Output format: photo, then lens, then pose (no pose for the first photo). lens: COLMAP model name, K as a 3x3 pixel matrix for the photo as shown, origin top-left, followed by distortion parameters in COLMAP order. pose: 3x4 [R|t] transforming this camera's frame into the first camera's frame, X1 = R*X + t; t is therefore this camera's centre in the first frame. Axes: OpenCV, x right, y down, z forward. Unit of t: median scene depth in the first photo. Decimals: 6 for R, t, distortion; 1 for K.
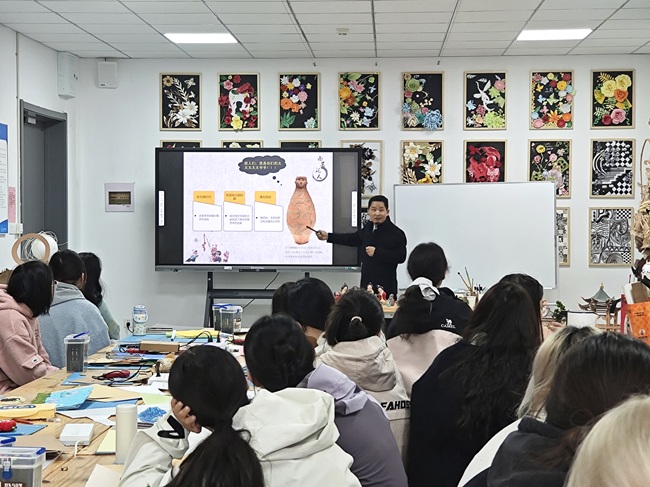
lens RADIAL K [[1281.3, 0, 311.2], [0, 1281.3, 270.5], [0, 0, 1]] dist [0.201014, 0.000000]
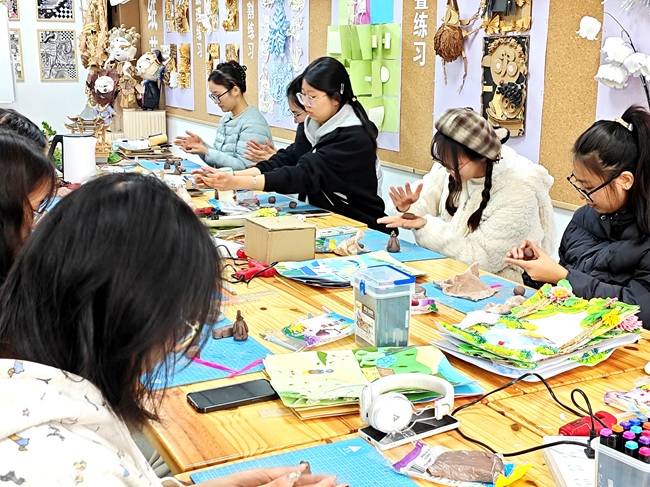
lens RADIAL K [[860.8, 0, 323.9], [0, 860.8, 245.7], [0, 0, 1]] dist [0.016600, 0.000000]
pose [[0.853170, -0.113219, 0.509198, 0.019019], [0.016159, 0.981429, 0.191143, -0.002319], [-0.521383, -0.154850, 0.839155, 0.190442]]
